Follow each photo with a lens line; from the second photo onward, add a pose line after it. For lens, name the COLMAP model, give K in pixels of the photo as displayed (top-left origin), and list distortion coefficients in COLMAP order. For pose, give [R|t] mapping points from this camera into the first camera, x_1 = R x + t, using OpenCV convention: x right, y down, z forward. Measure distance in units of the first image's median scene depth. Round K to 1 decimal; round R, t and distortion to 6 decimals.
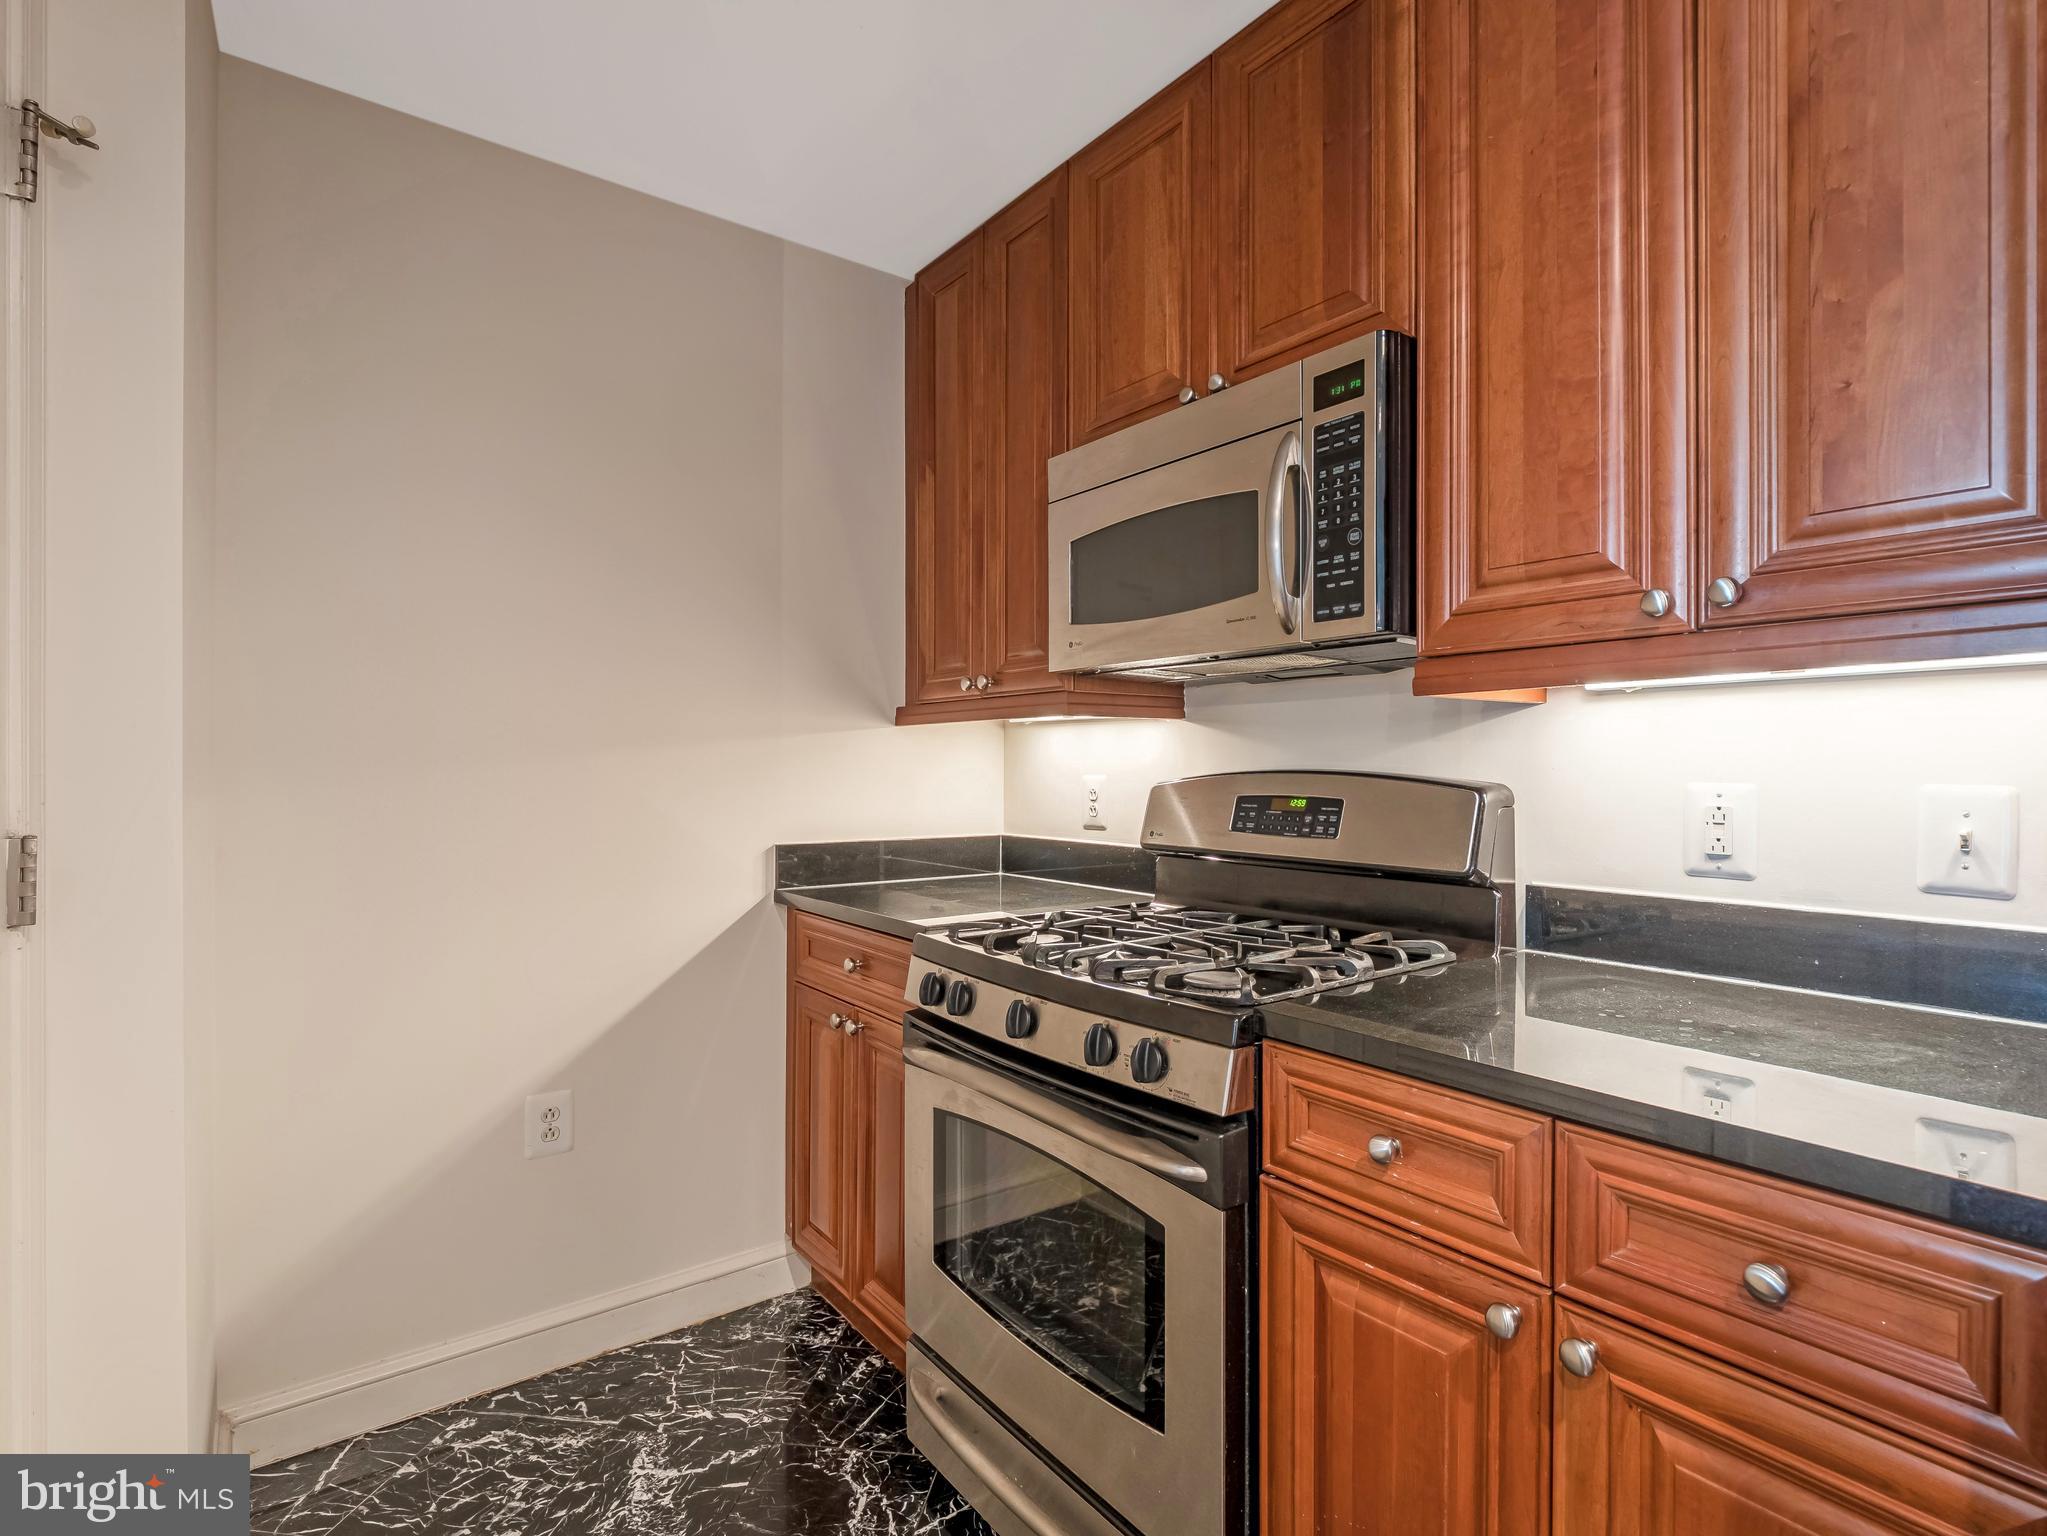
lens RADIAL K [[1013.8, 0, 1078.1], [0, 1013.8, 780.1], [0, 0, 1]] dist [-0.005193, -0.002285]
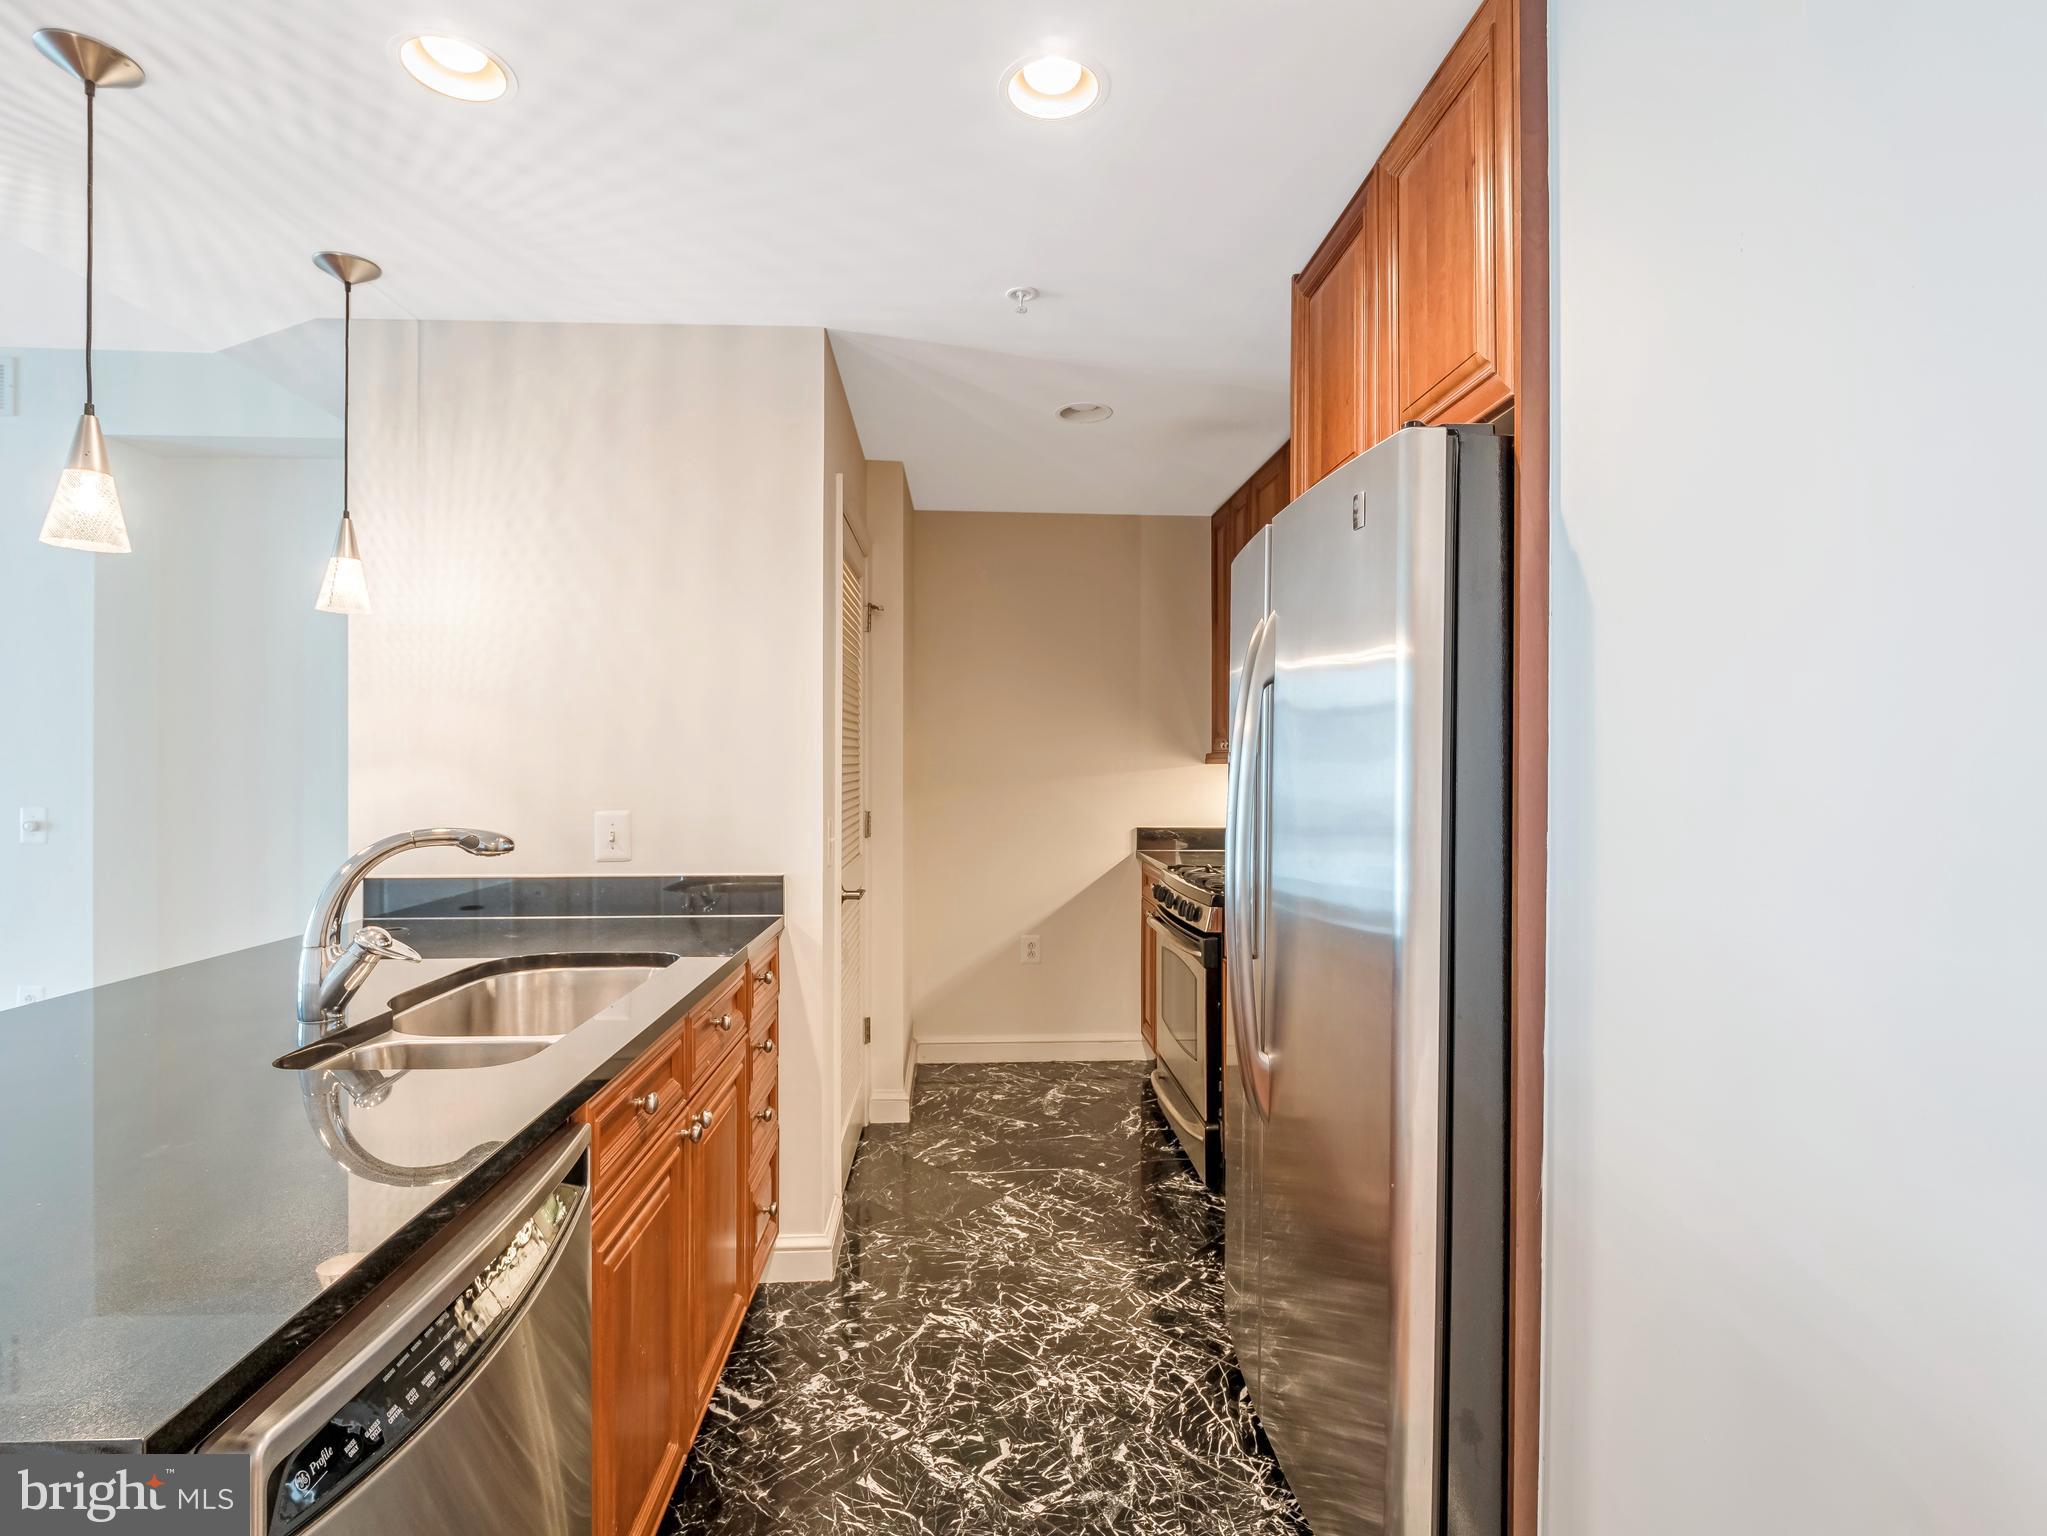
lens RADIAL K [[1013.8, 0, 1020.9], [0, 1013.8, 770.2], [0, 0, 1]] dist [-0.005193, -0.002285]
pose [[0.815225, 0.003208, -0.579135, 1.077562], [-0.006593, 0.999971, -0.003741, -0.061554], [0.579107, 0.006868, 0.815223, -1.193321]]
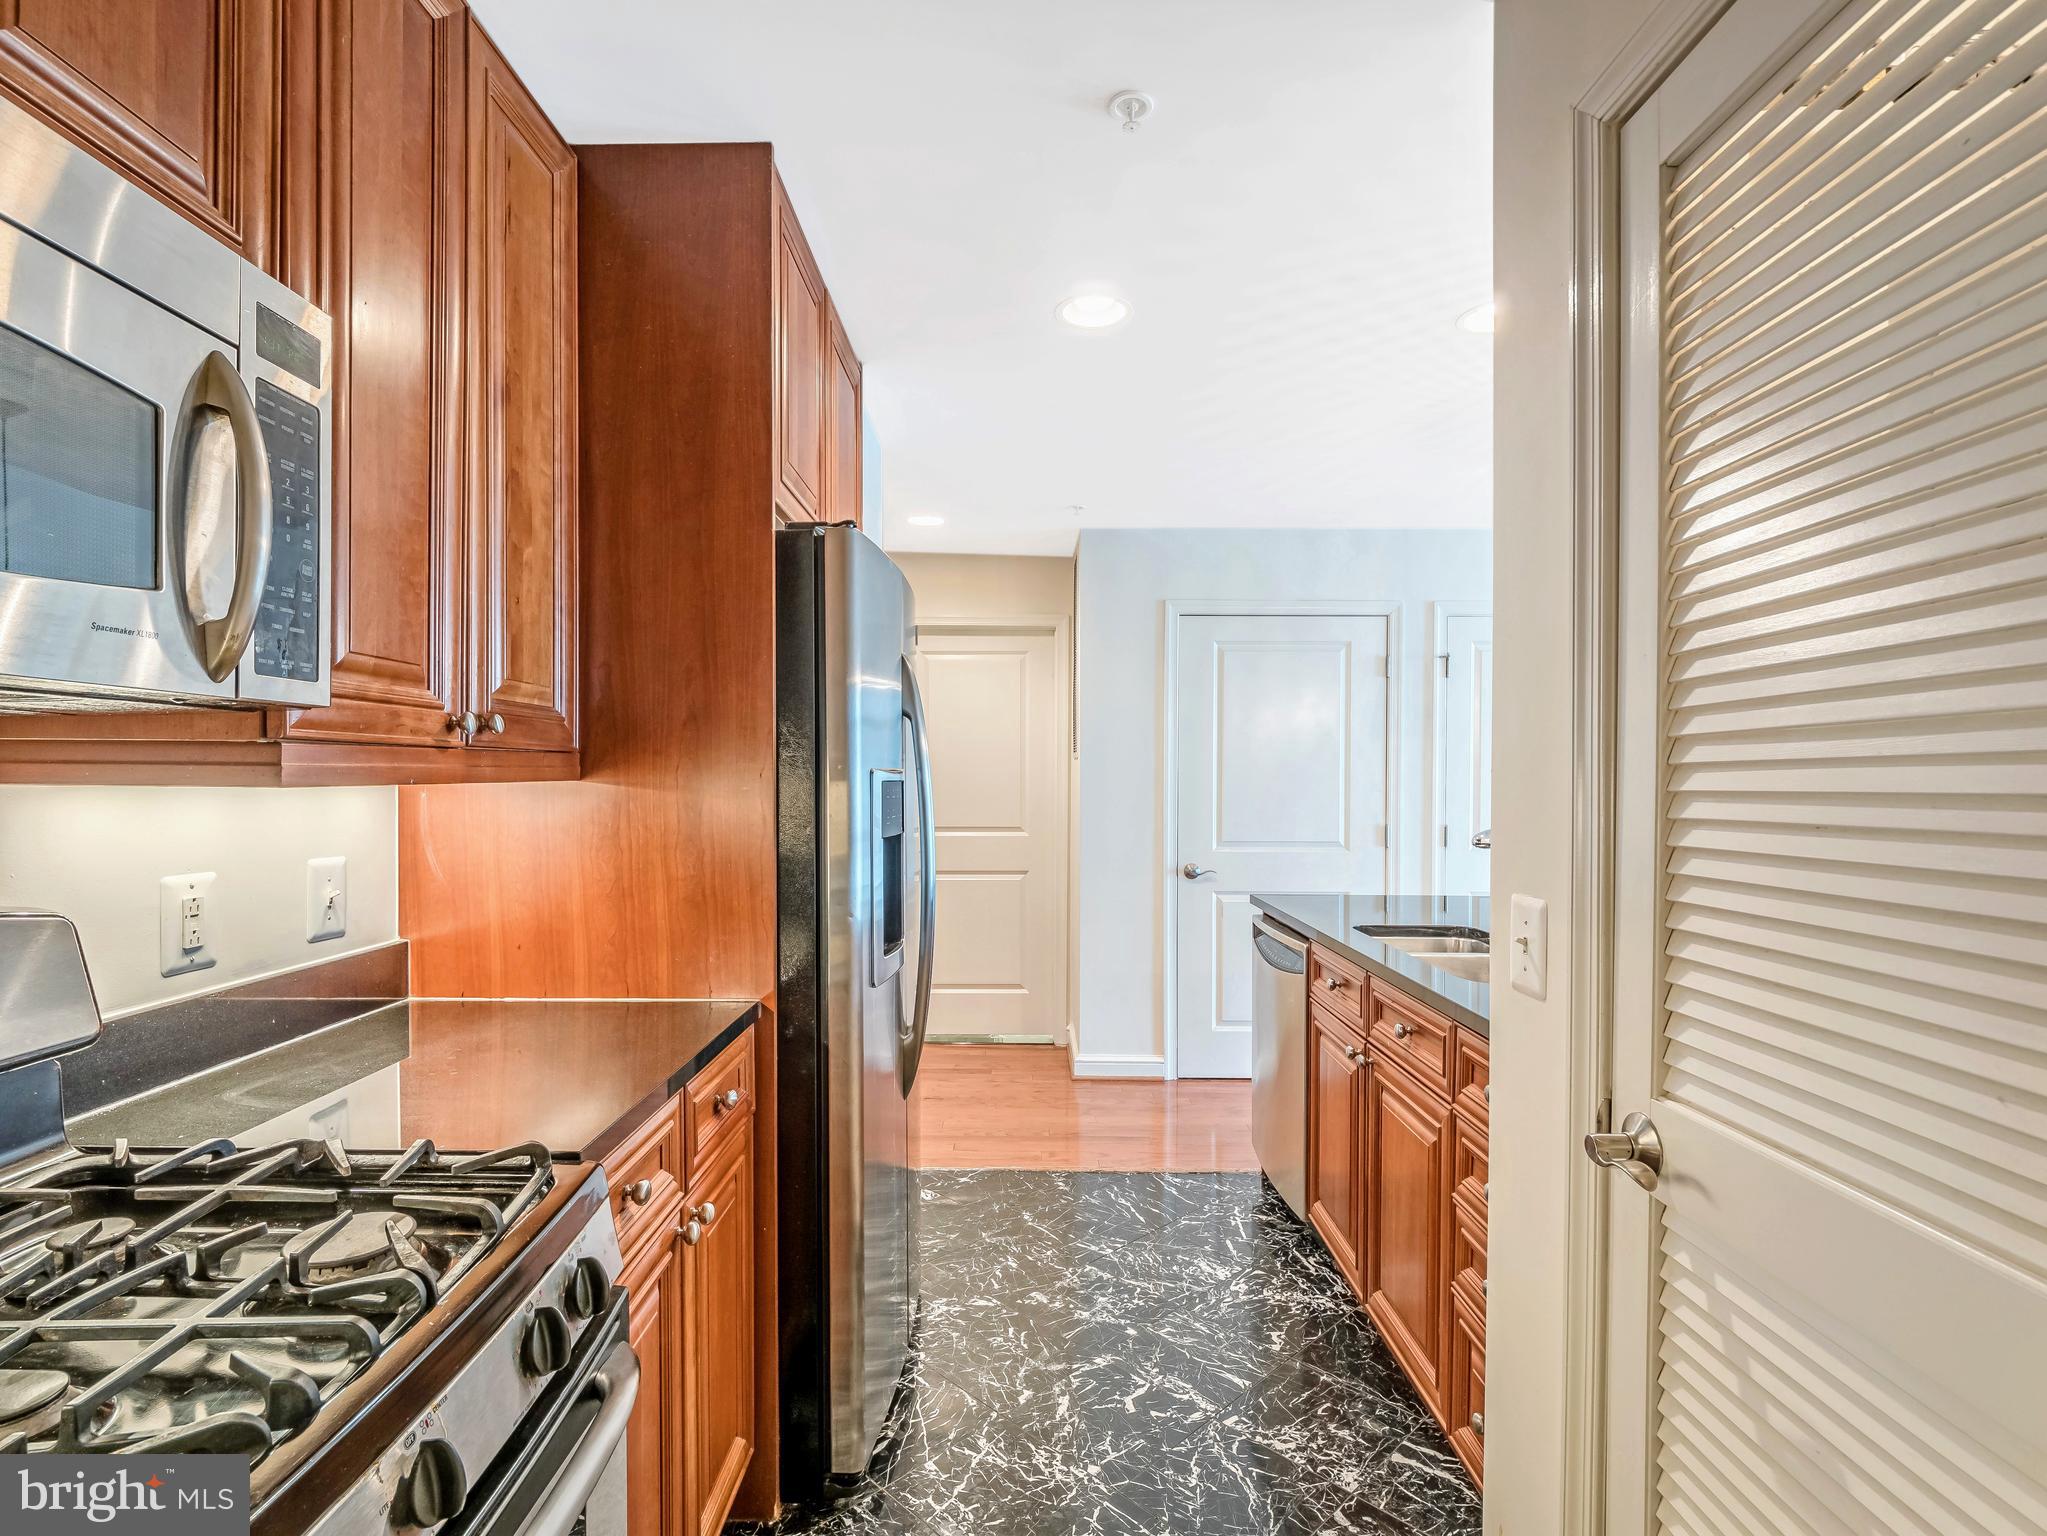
lens RADIAL K [[1013.8, 0, 1038.1], [0, 1013.8, 779.3], [0, 0, 1]] dist [-0.005193, -0.002285]
pose [[-0.789331, -0.003888, 0.613956, -0.610782], [0.003292, 0.999939, 0.010565, -0.096727], [-0.613959, 0.010360, -0.789270, 1.276910]]
